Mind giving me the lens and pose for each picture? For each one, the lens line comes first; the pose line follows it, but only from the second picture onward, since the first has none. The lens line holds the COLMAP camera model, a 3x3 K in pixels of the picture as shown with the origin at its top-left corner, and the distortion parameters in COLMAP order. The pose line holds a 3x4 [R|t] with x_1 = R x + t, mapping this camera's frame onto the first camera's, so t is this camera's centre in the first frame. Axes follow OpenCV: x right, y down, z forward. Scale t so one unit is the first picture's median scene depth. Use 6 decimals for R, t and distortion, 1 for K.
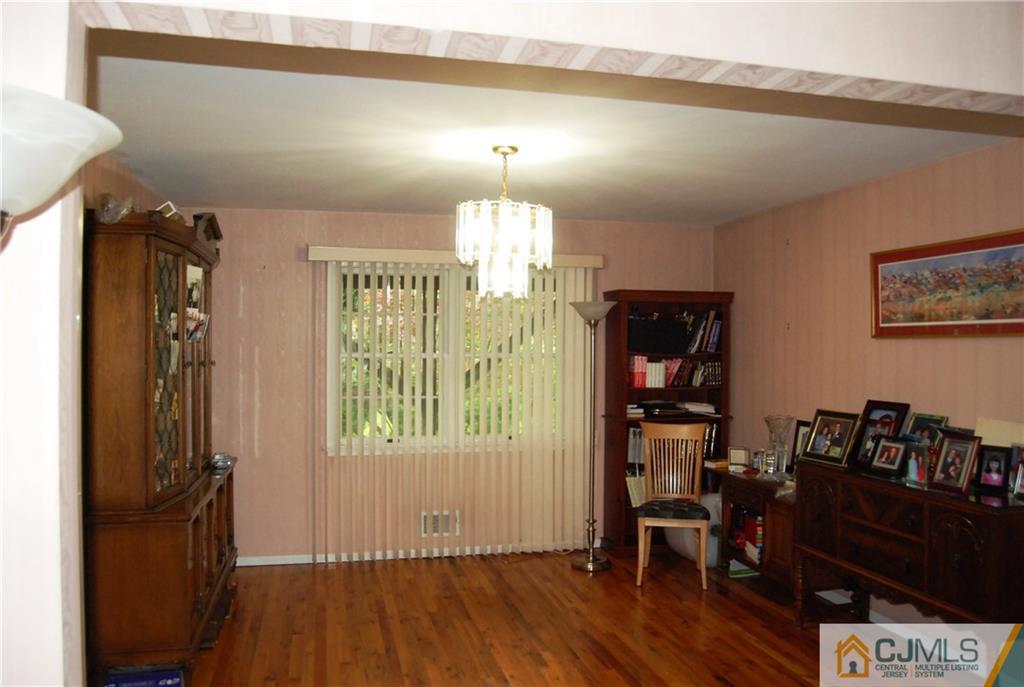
lens RADIAL K [[807.7, 0, 508.9], [0, 807.7, 344.4], [0, 0, 1]] dist [-0.082380, 0.030091]
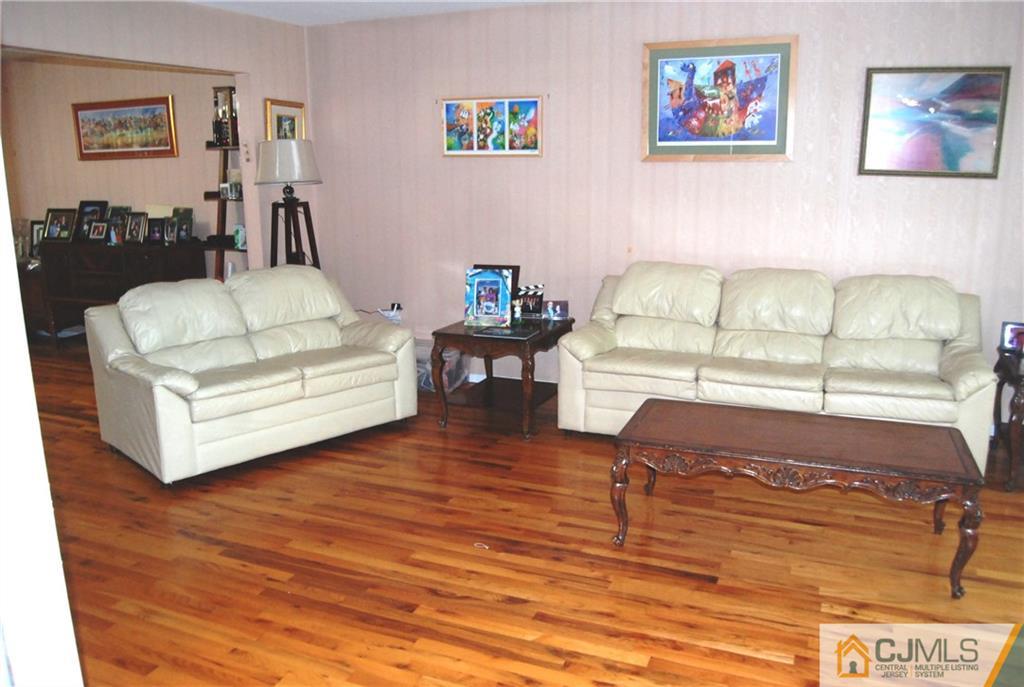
lens RADIAL K [[807.7, 0, 510.3], [0, 807.7, 347.9], [0, 0, 1]] dist [-0.082380, 0.030091]
pose [[0.598062, -0.186971, 0.779335, -0.324847], [0.012010, 0.974389, 0.224550, 0.014997], [-0.801360, -0.124935, 0.584990, -0.658925]]
